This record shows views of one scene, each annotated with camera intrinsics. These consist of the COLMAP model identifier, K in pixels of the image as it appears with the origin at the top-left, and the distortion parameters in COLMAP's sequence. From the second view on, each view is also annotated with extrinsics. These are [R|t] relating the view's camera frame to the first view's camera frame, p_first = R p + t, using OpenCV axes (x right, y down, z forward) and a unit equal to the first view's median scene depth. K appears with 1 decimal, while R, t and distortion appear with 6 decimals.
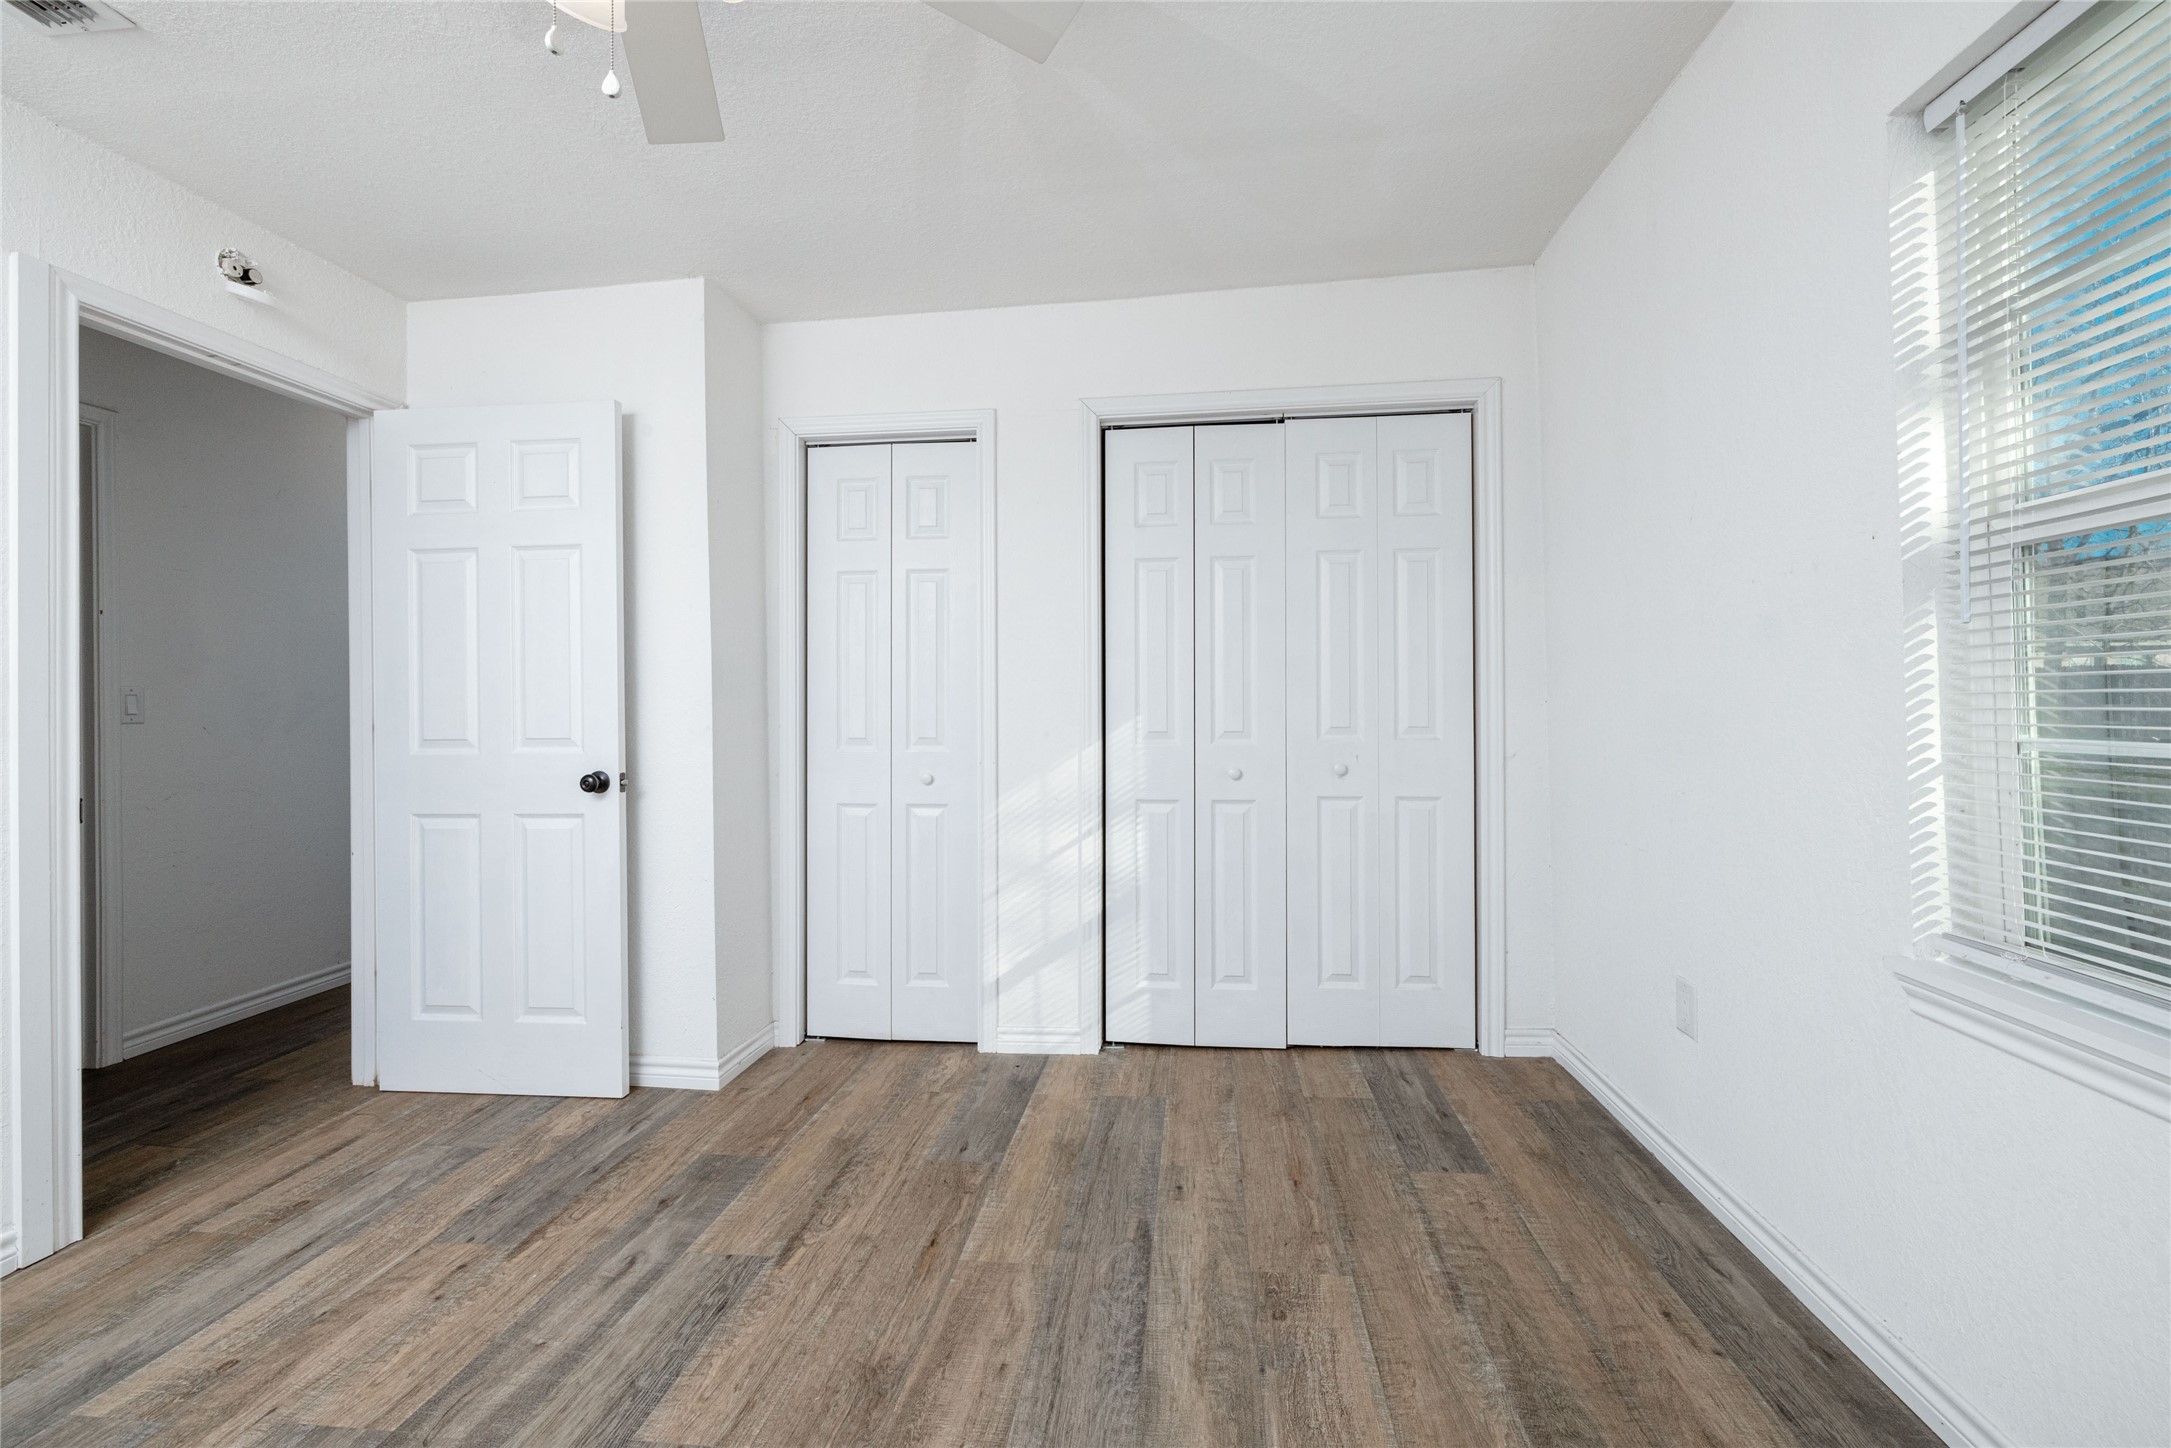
lens RADIAL K [[903.8, 0, 1079.1], [0, 903.8, 696.8], [0, 0, 1]] dist [-0.000969, 0.000787]
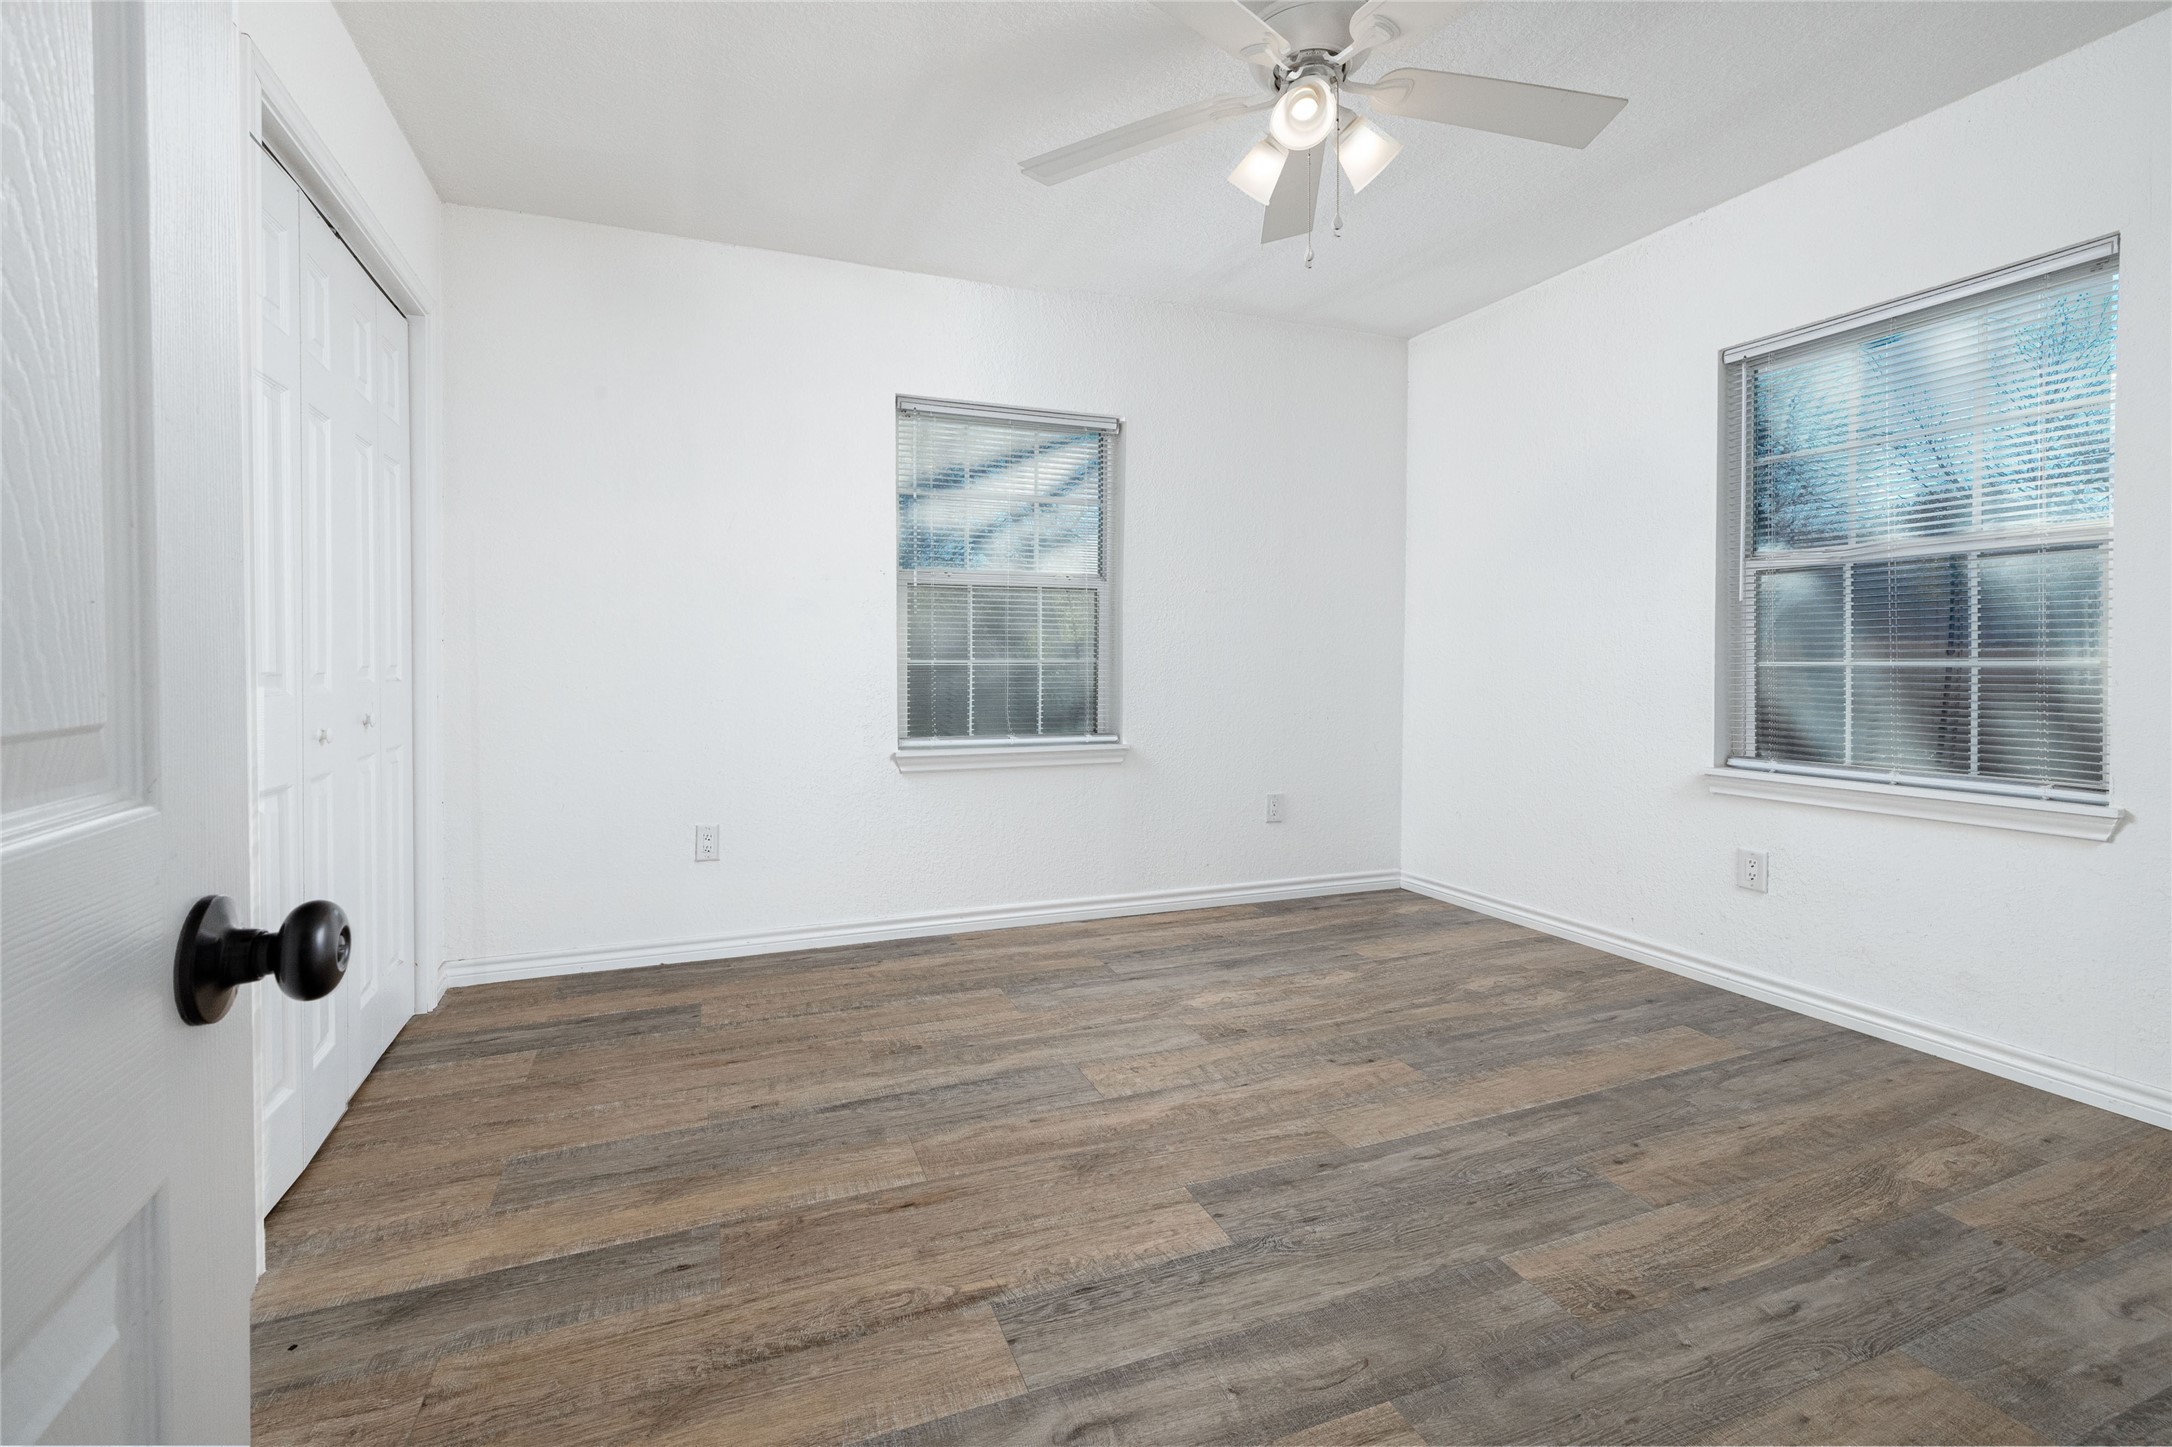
lens RADIAL K [[904.2, 0, 1079.6], [0, 904.2, 696.3], [0, 0, 1]] dist [-0.000969, 0.000787]
pose [[-0.477275, -0.029633, 0.878254, -1.130752], [-0.007427, 0.999532, 0.029689, 0.055908], [-0.878722, 0.007647, -0.477272, 1.386174]]
